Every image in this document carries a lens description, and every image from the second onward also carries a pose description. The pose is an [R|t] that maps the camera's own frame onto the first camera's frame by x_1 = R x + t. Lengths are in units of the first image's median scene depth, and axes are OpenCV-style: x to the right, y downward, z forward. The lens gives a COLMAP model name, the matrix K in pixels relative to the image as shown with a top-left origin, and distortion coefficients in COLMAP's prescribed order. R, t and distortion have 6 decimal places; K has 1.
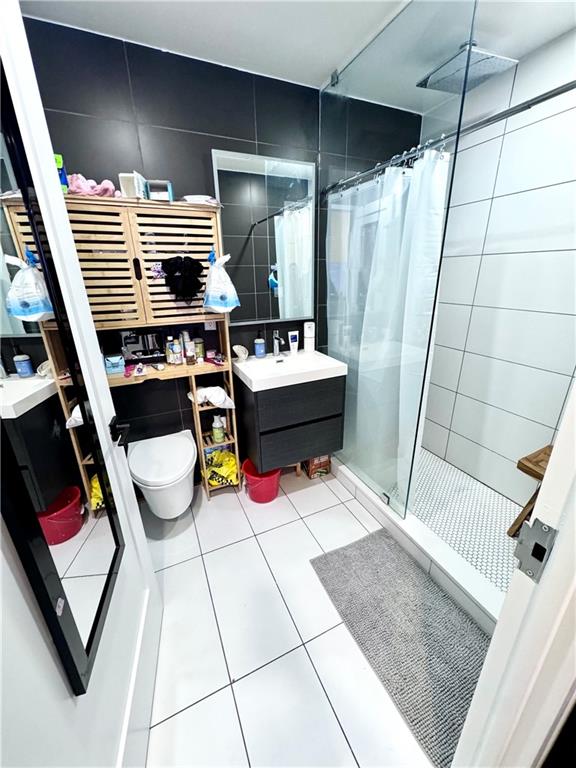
lens RADIAL K [[305.4, 0, 287.3], [0, 305.4, 383.3], [0, 0, 1]] dist [-0.003783, -0.000516]
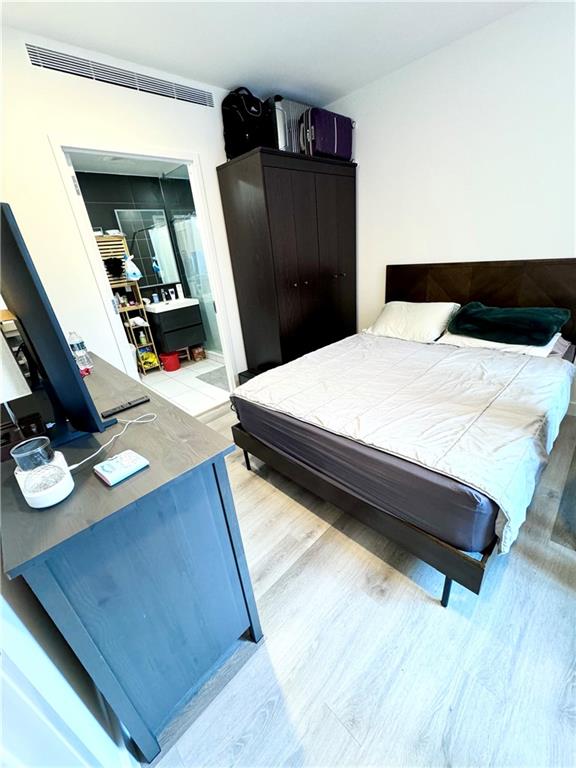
lens RADIAL K [[305.4, 0, 290.9], [0, 305.4, 383.8], [0, 0, 1]] dist [-0.003783, -0.000516]
pose [[0.936722, -0.201774, 0.286074, 0.063620], [0.187814, 0.979281, 0.075729, 0.489333], [-0.295427, -0.017208, 0.955210, -1.322263]]
